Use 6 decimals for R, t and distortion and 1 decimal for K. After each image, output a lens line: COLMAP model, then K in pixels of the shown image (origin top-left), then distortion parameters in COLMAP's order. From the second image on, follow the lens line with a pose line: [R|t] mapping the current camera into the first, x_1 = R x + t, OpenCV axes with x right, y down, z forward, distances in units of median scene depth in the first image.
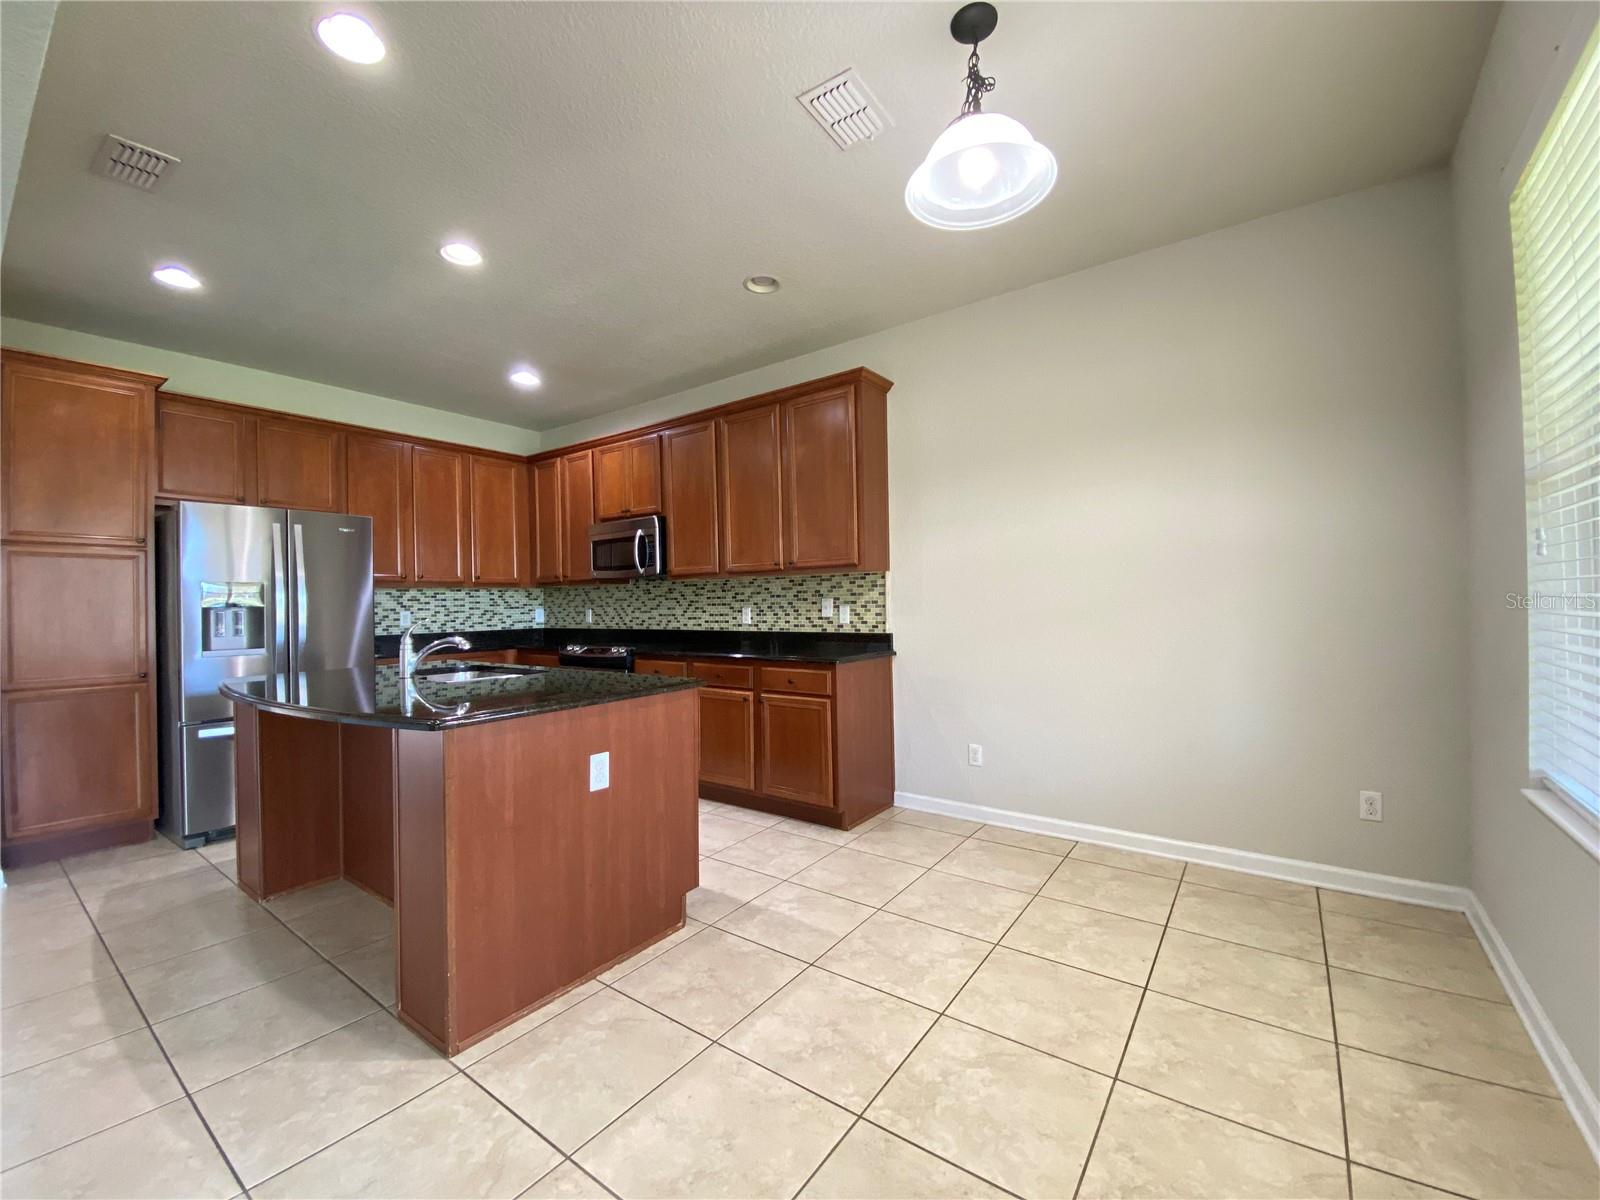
lens RADIAL K [[648.8, 0, 802.7], [0, 648.8, 597.7], [0, 0, 1]] dist [0.030075, -0.022533]
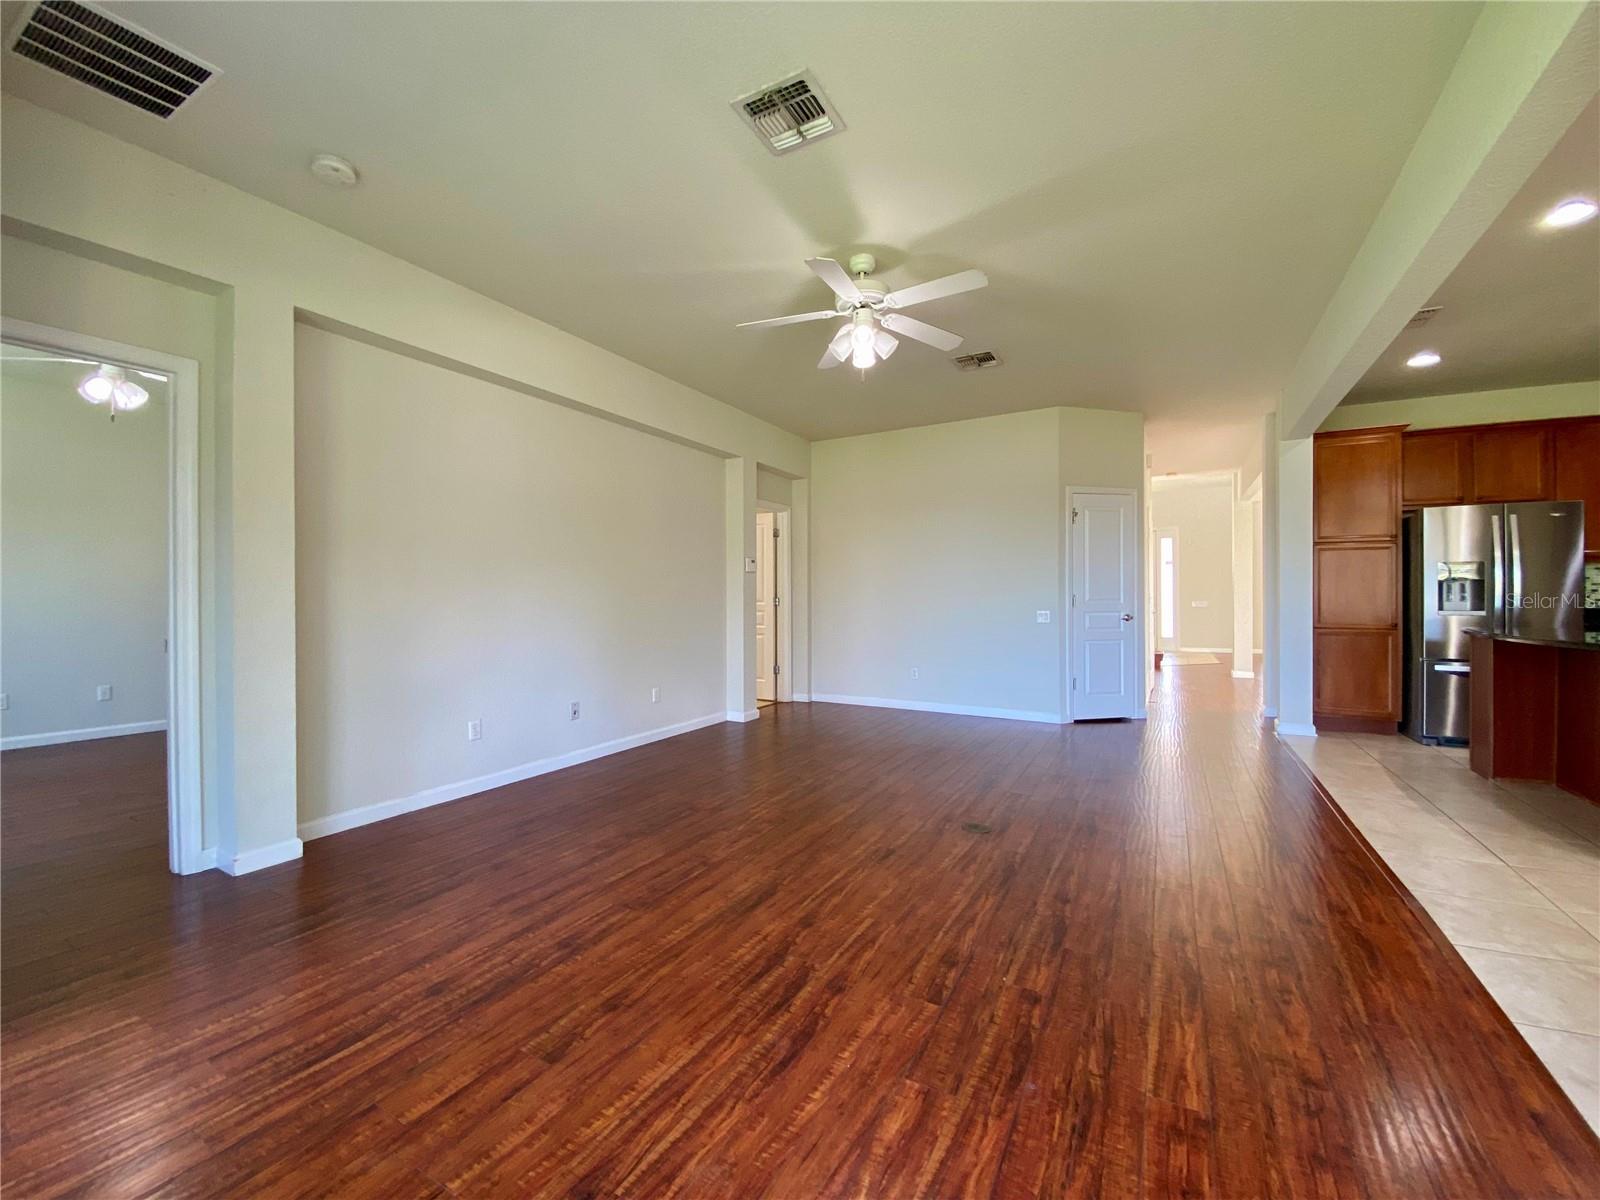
lens RADIAL K [[648.8, 0, 802.7], [0, 648.8, 597.7], [0, 0, 1]] dist [0.030075, -0.022533]
pose [[0.123725, 0.021315, -0.992088, 0.275745], [0.008725, 0.999707, 0.022567, 0.006919], [0.992278, -0.011448, 0.123503, -0.461436]]
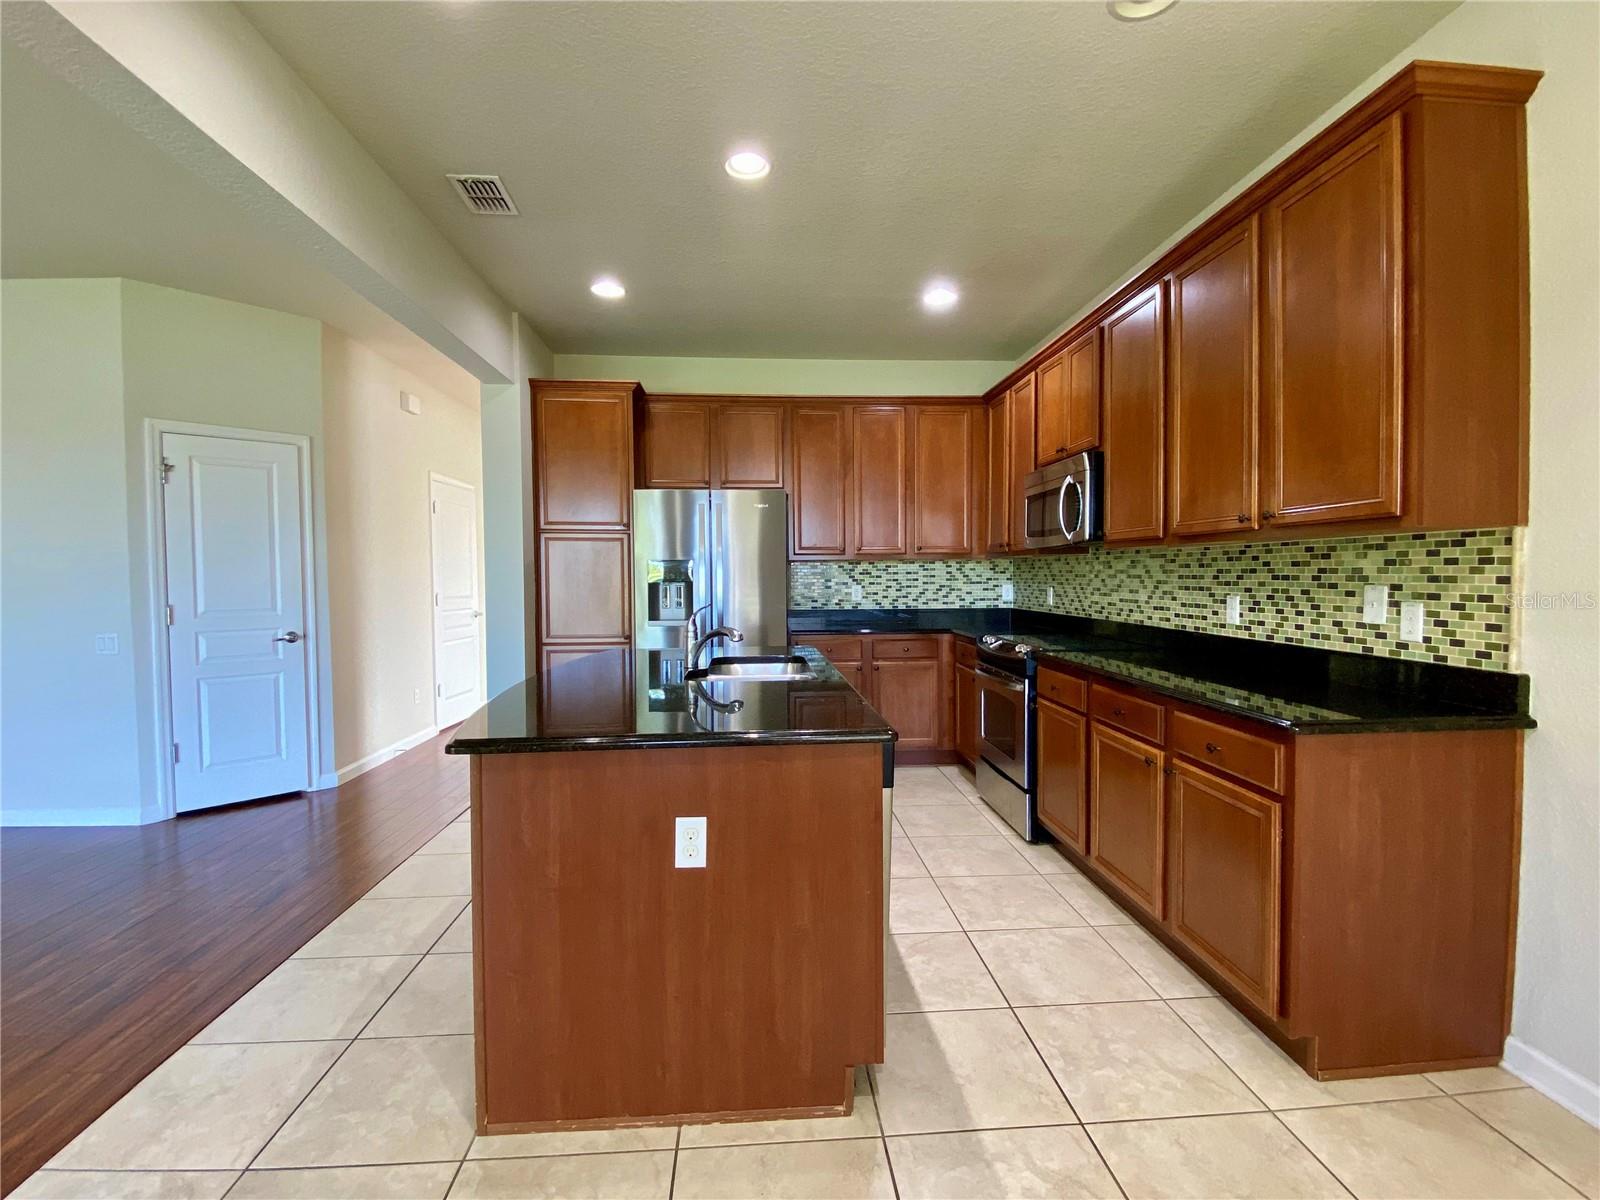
lens RADIAL K [[738.5, 0, 796.1], [0, 738.5, 601.6], [0, 0, 1]] dist [0.032046, -0.024104]
pose [[0.639360, 0.042040, -0.767758, 0.187932], [0.001892, 0.998415, 0.056246, -0.019122], [0.768905, -0.037414, 0.638267, 0.305717]]
